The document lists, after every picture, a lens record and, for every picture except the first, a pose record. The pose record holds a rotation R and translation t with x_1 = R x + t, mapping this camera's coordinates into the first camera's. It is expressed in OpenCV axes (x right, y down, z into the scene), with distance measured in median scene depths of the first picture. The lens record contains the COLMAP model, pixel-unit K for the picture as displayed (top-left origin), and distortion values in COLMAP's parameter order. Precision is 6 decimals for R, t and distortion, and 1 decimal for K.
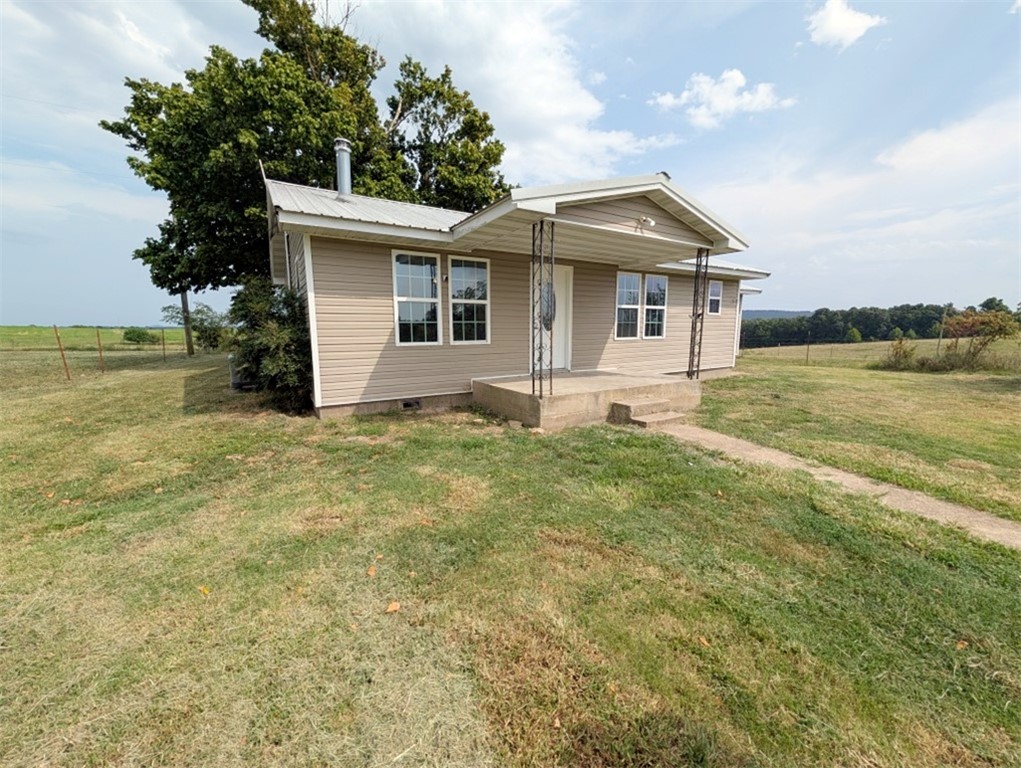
lens RADIAL K [[392.0, 0, 510.5], [0, 392.0, 384.0], [0, 0, 1]] dist [-0.001466, -0.000044]
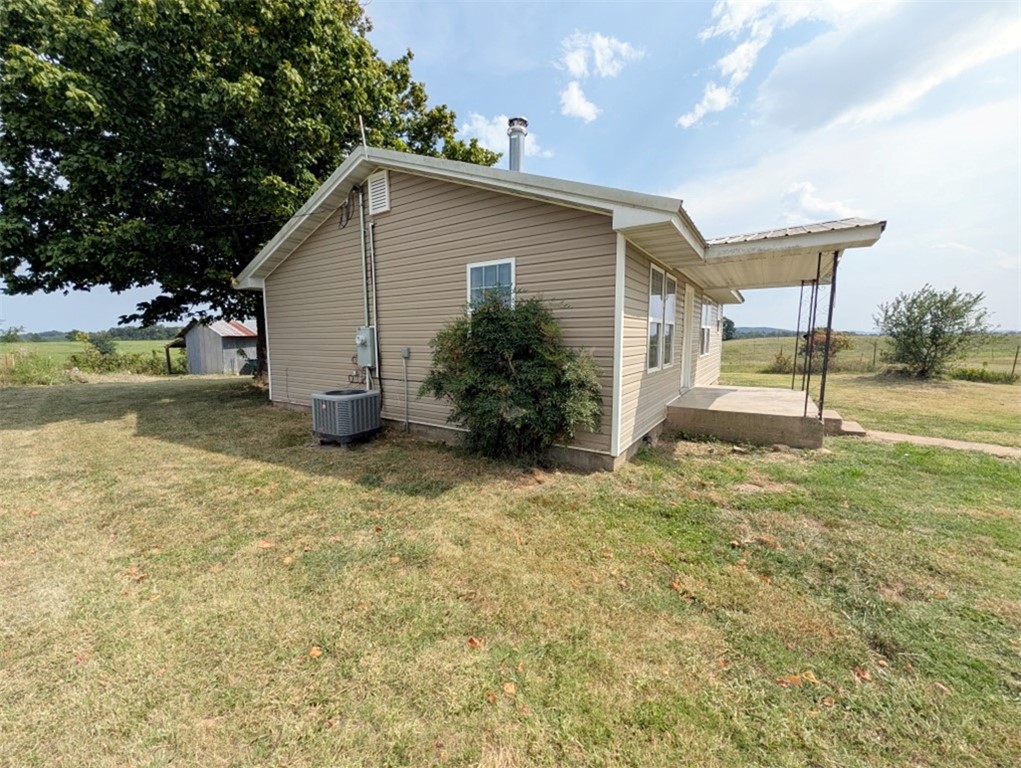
lens RADIAL K [[392.0, 0, 510.5], [0, 392.0, 384.0], [0, 0, 1]] dist [-0.001466, -0.000044]
pose [[0.913335, -0.046654, 0.404528, -0.659709], [0.055973, 0.998369, -0.011233, -0.058000], [-0.403344, 0.032902, 0.914457, 0.229332]]
